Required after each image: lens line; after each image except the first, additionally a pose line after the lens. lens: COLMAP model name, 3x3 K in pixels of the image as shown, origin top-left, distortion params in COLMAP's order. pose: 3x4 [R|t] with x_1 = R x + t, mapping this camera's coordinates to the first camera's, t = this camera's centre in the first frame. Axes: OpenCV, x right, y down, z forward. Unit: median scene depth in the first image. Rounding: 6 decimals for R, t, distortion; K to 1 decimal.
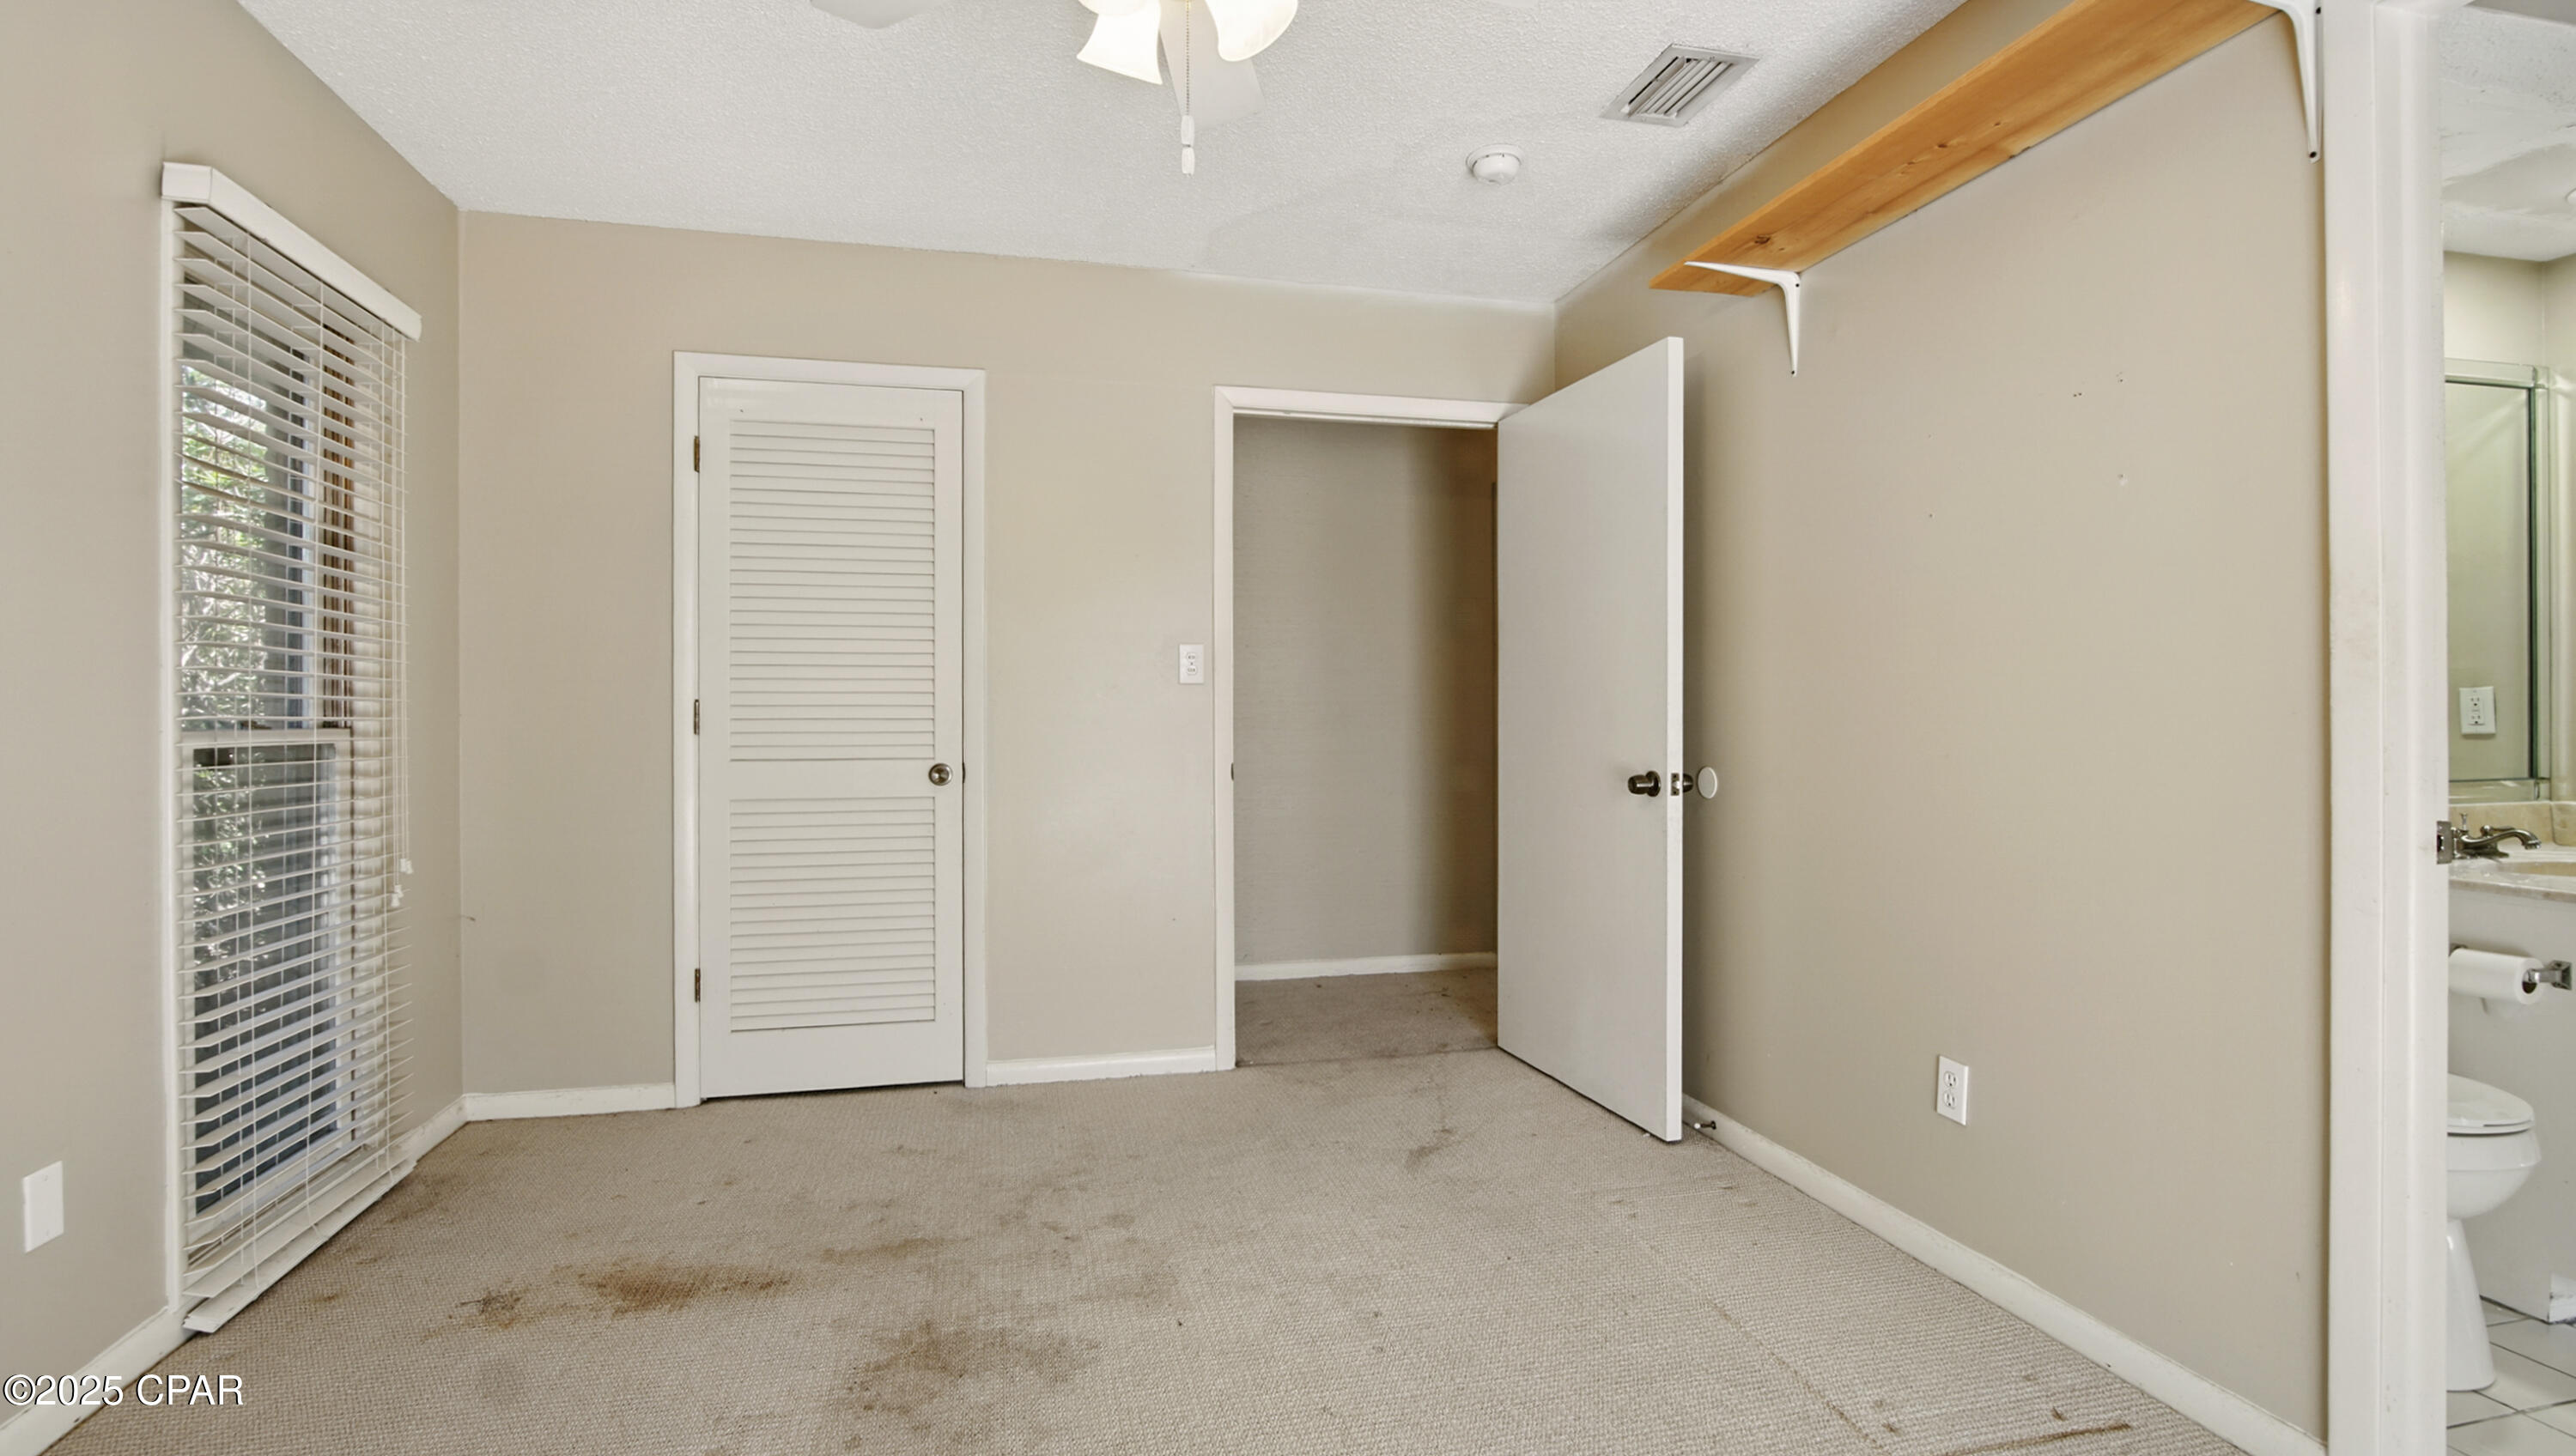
lens RADIAL K [[1219.8, 0, 1288.0], [0, 1219.8, 728.0], [0, 0, 1]] dist [-0.002157, -0.000418]
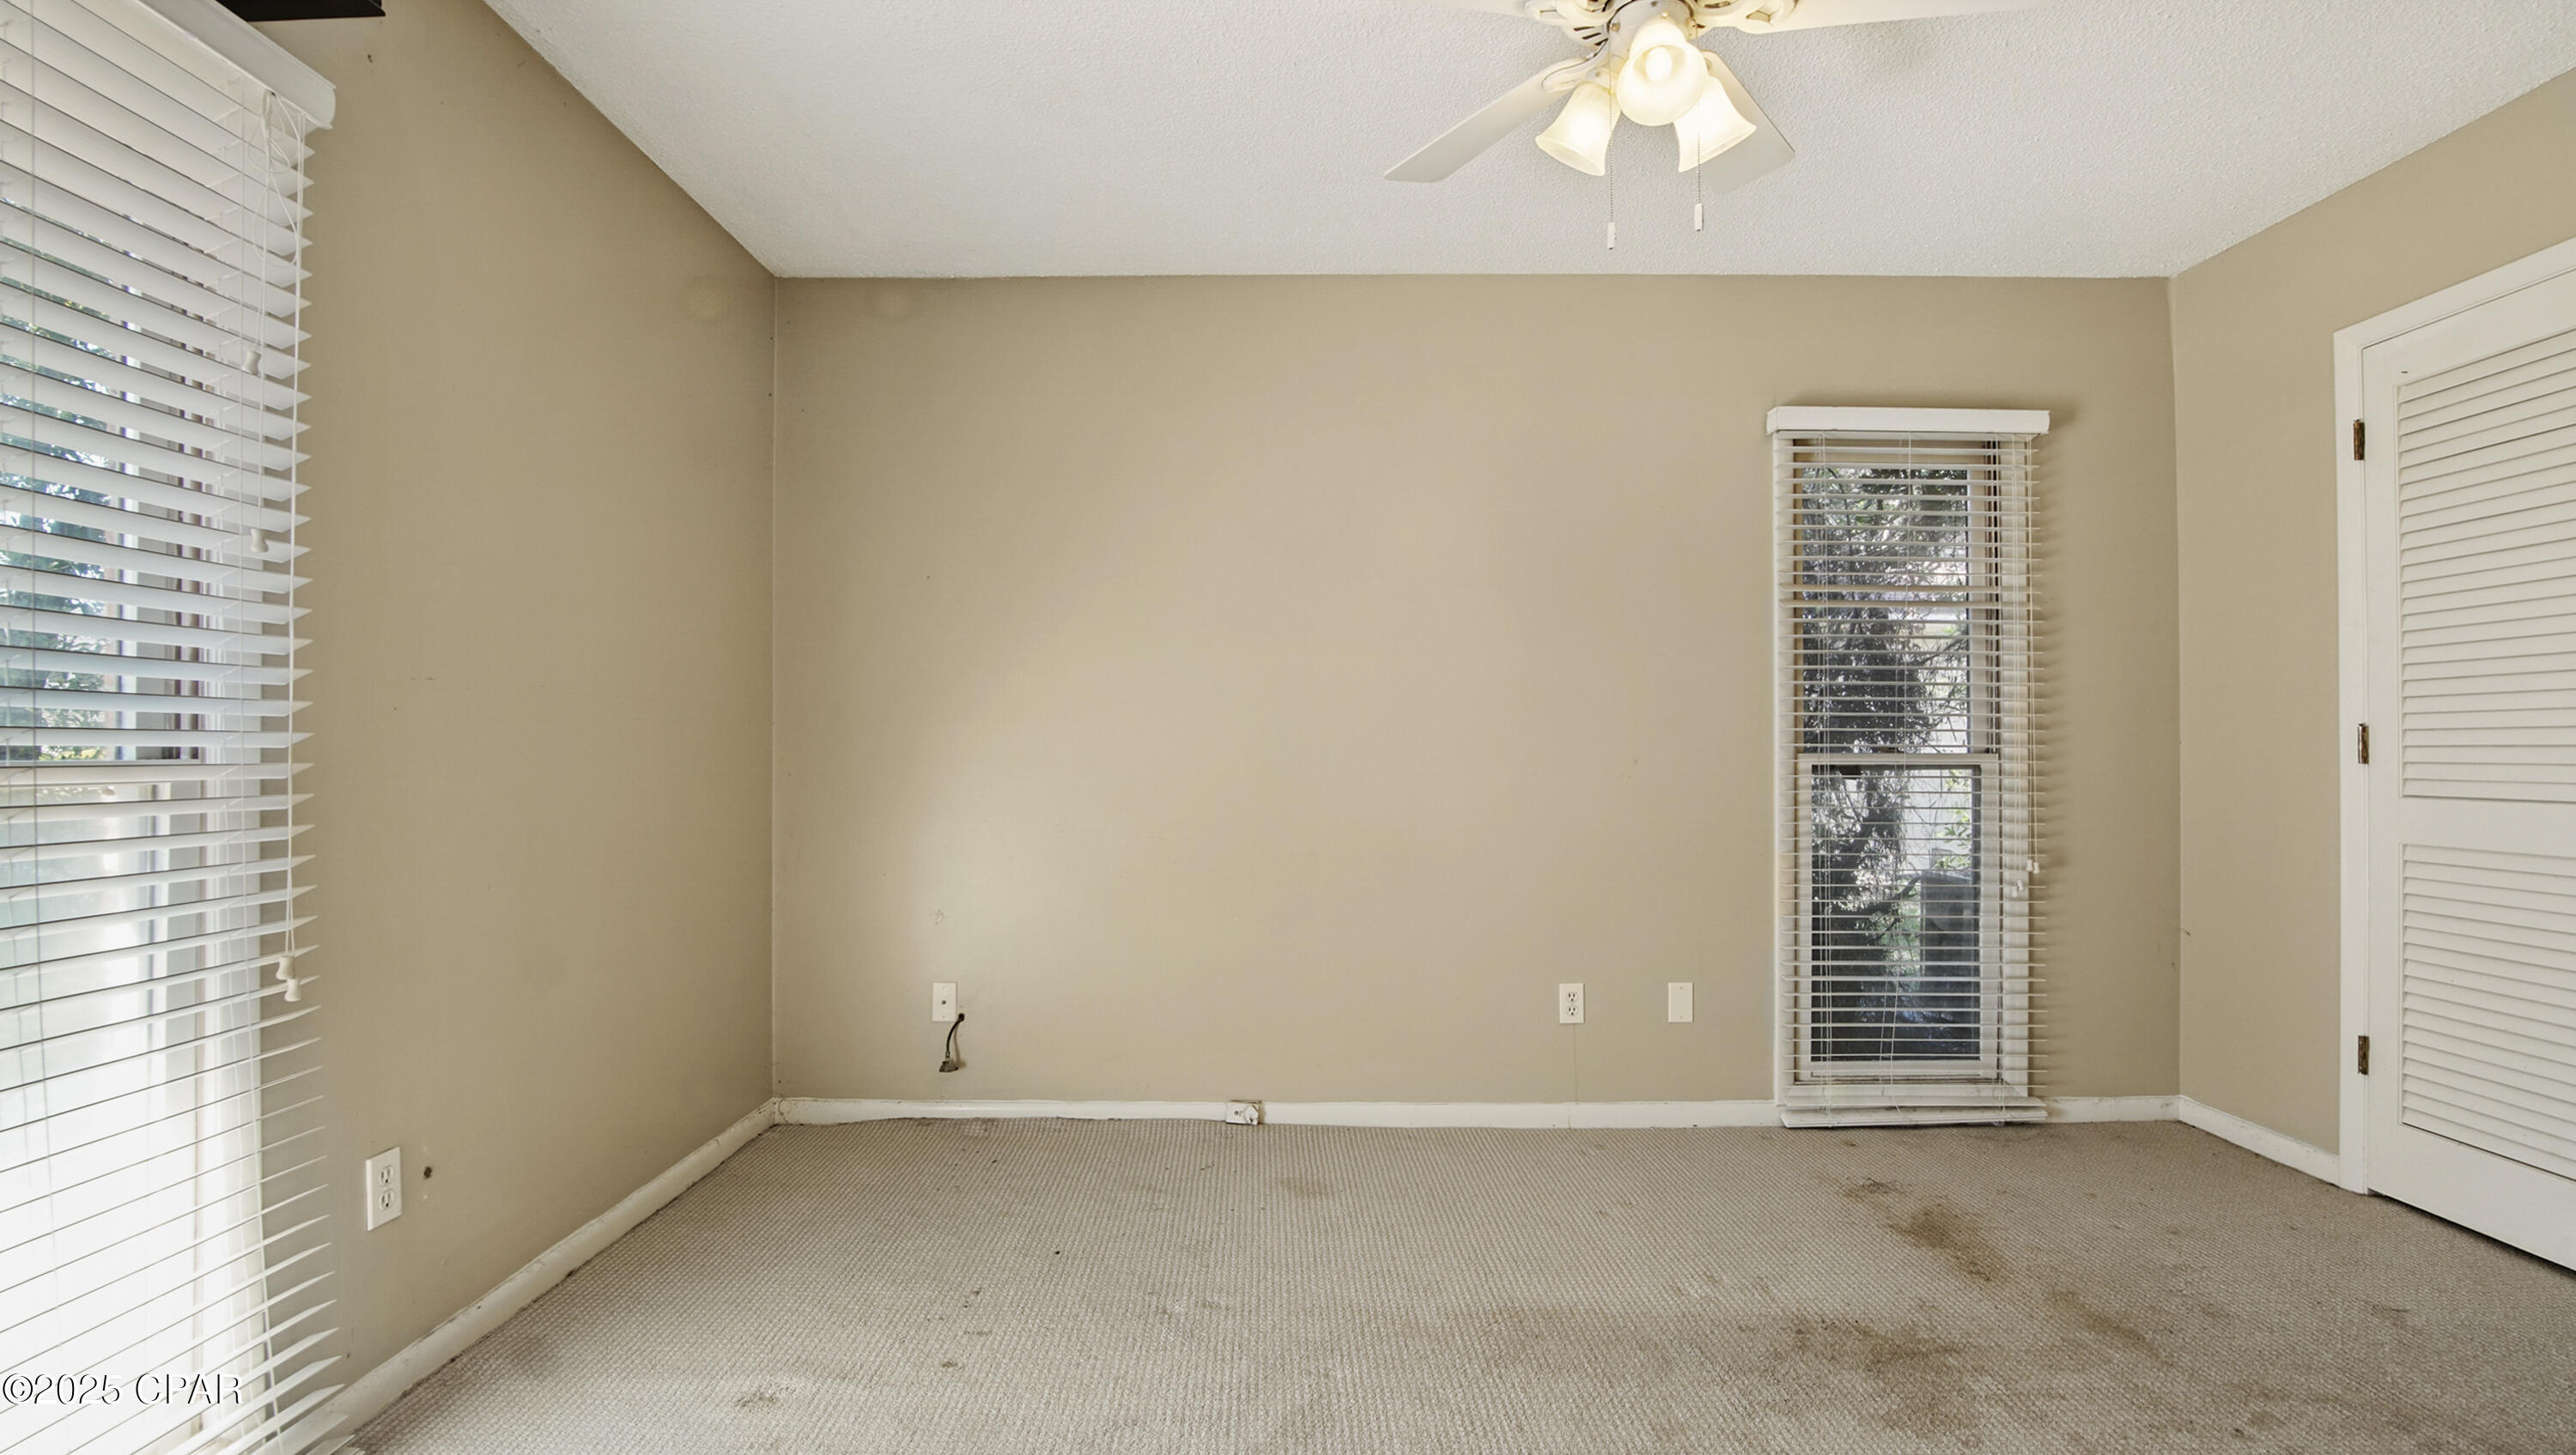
lens RADIAL K [[1229.3, 0, 1284.2], [0, 1229.3, 750.0], [0, 0, 1]] dist [-0.003082, -0.000603]
pose [[-0.240940, 0.002558, -0.970537, 0.648910], [-0.007365, 0.999963, 0.004464, -0.003300], [0.970512, 0.008224, -0.240912, 0.561679]]
